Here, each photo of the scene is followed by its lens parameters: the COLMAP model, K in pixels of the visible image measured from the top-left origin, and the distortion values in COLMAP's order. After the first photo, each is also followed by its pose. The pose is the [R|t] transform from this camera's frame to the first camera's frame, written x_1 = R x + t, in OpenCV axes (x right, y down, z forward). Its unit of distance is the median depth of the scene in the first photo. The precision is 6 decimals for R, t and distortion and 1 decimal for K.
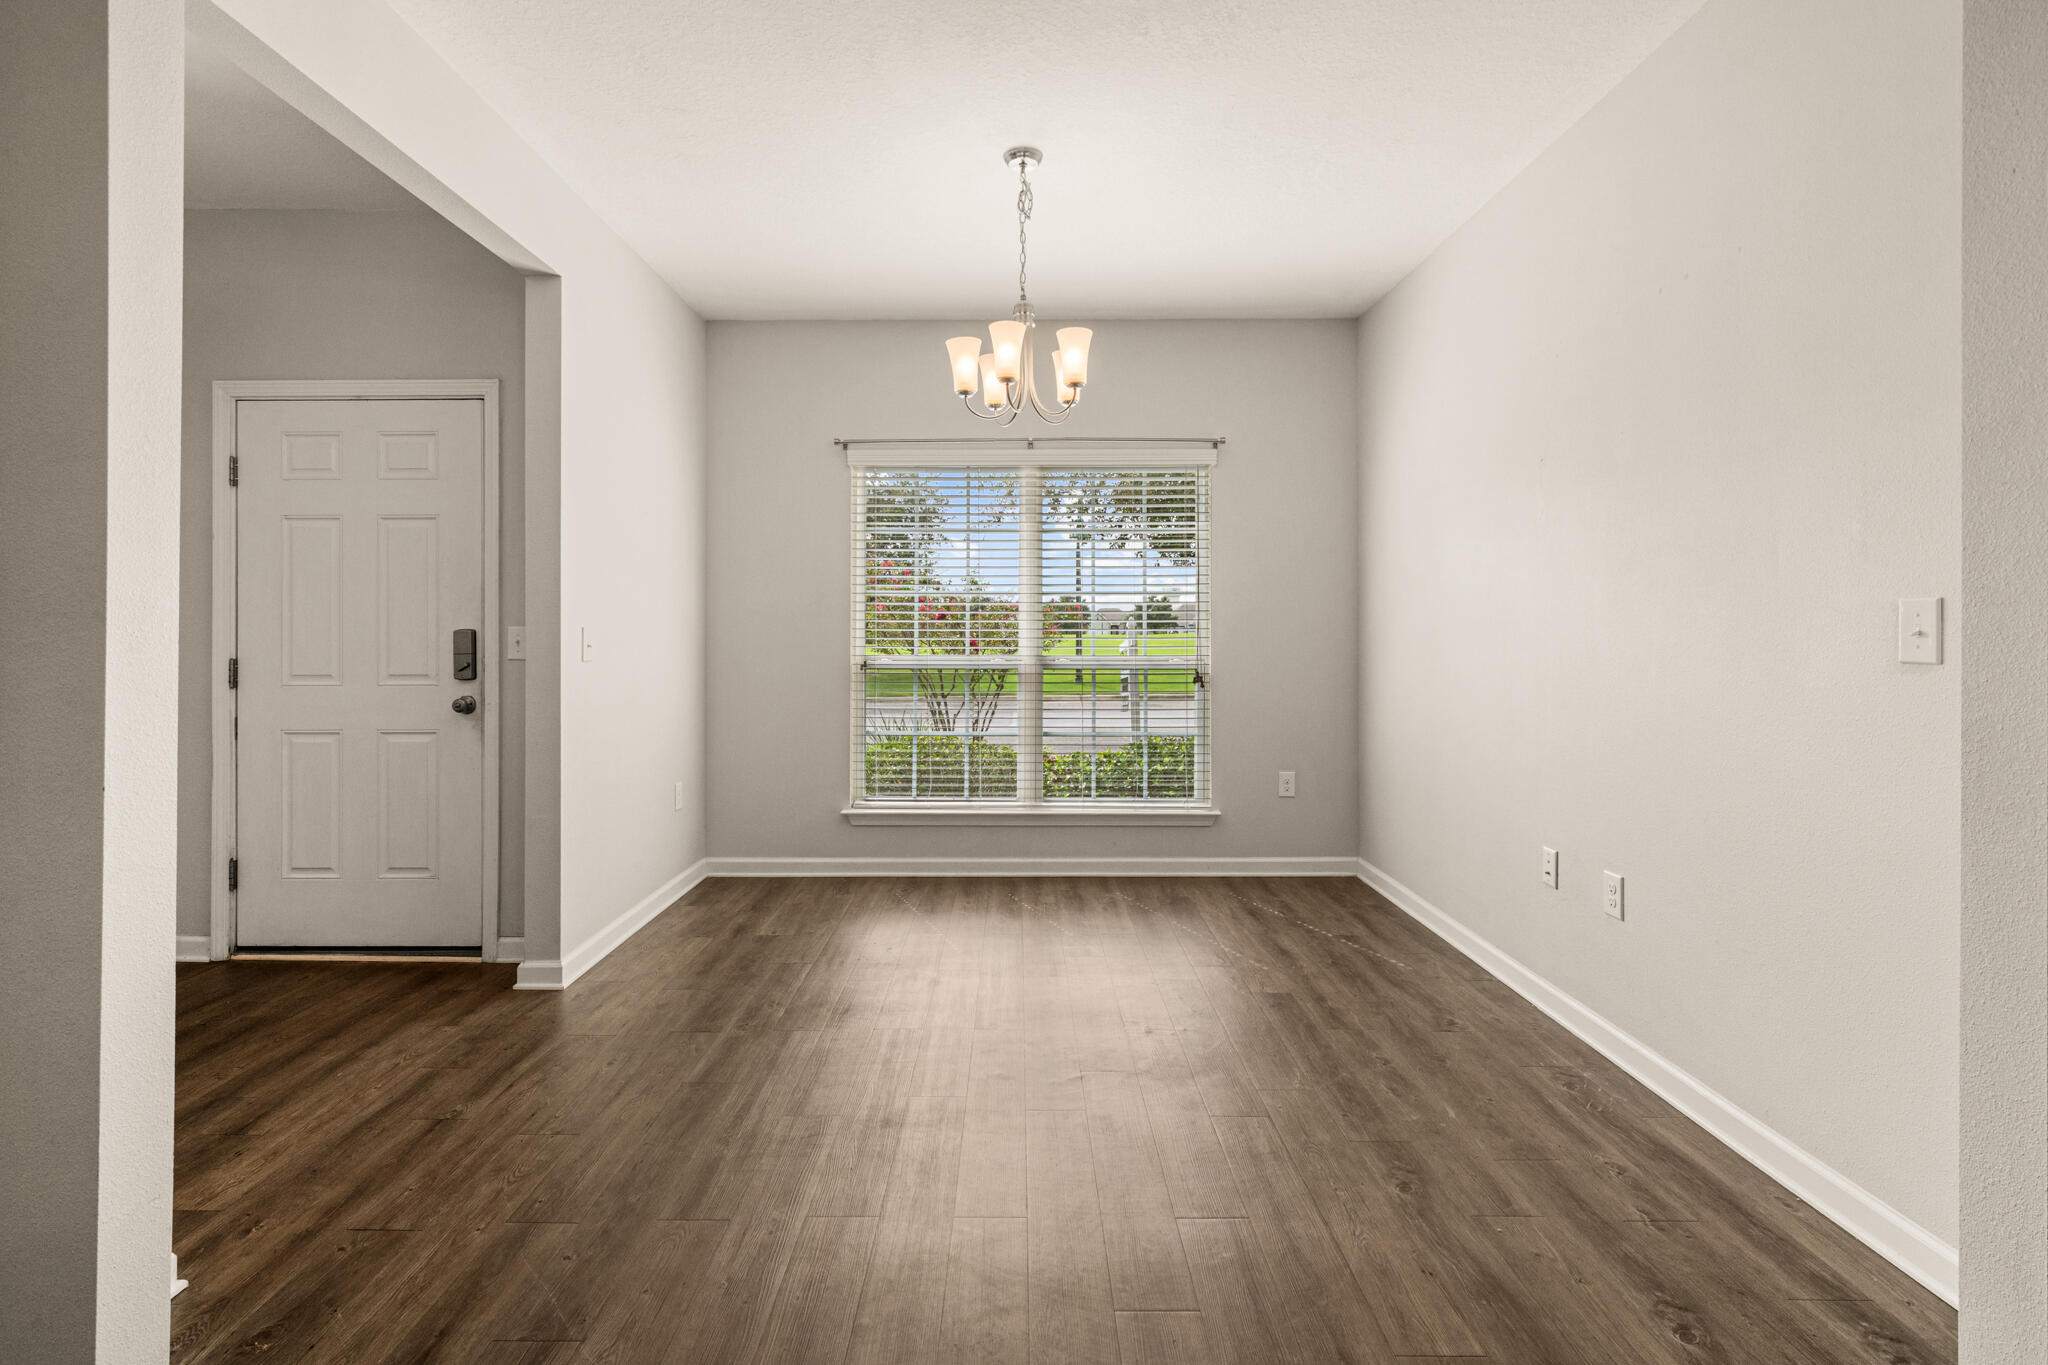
lens RADIAL K [[943.2, 0, 1010.0], [0, 943.2, 623.9], [0, 0, 1]] dist [0.002620, 0.000043]
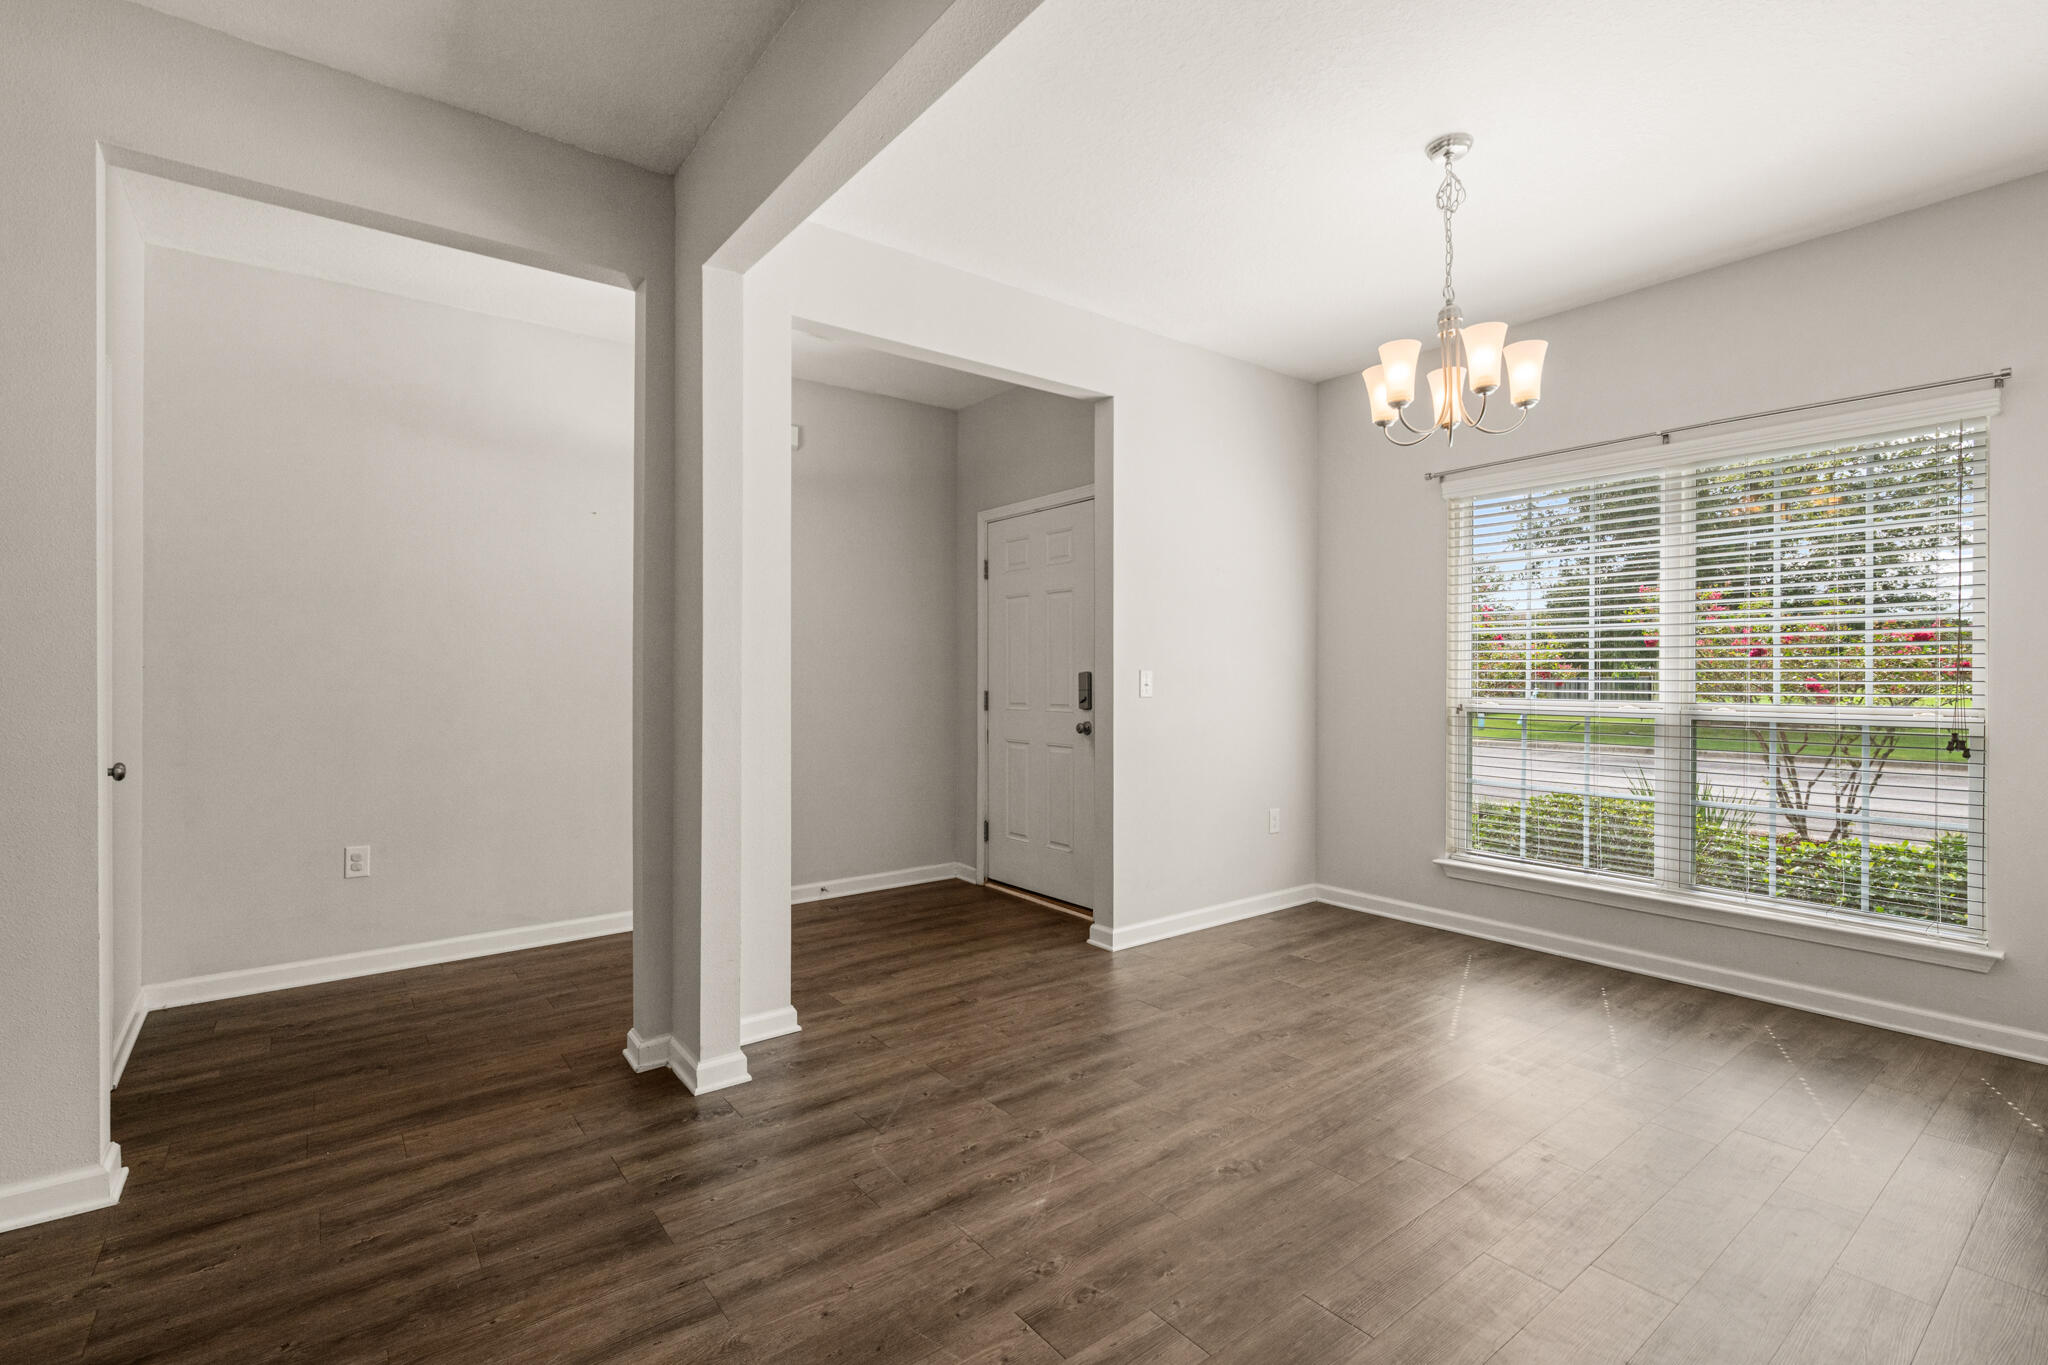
lens RADIAL K [[927.1, 0, 1023.8], [0, 927.1, 673.4], [0, 0, 1]] dist [0.003062, 0.000056]
pose [[0.617227, -0.000507, -0.786785, 0.447115], [0.008375, 0.999947, 0.005926, -0.000799], [0.786741, -0.010247, 0.617198, 0.128170]]
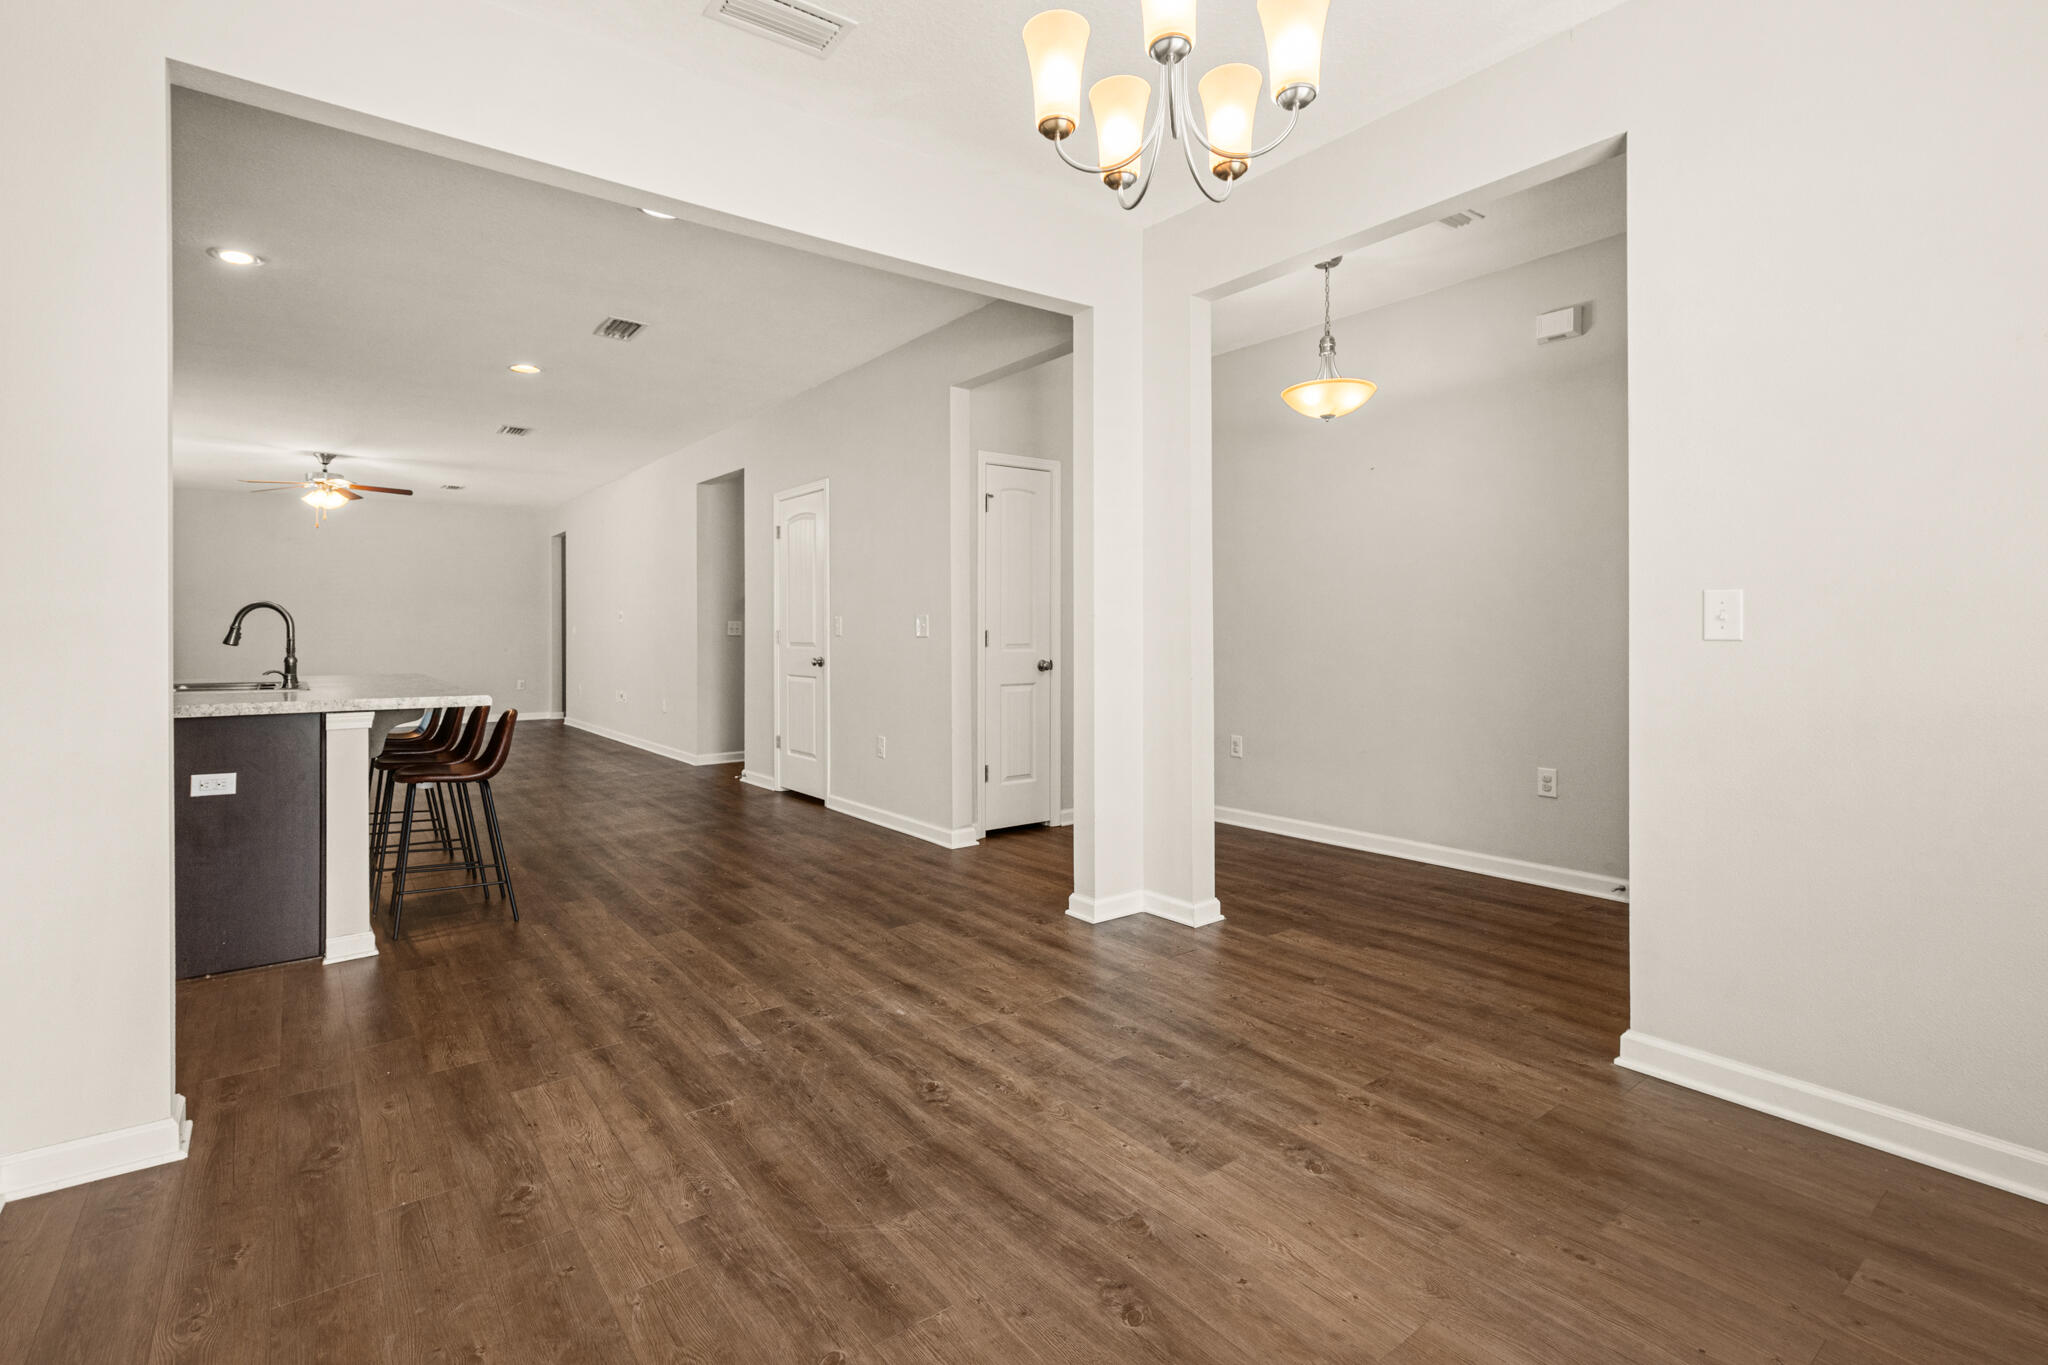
lens RADIAL K [[943.2, 0, 1010.0], [0, 943.2, 623.9], [0, 0, 1]] dist [0.002620, 0.000043]
pose [[-0.791477, 0.000767, -0.611198, 0.388987], [0.012330, 0.999816, -0.014711, 0.033329], [0.611074, -0.019179, -0.791341, 1.313433]]
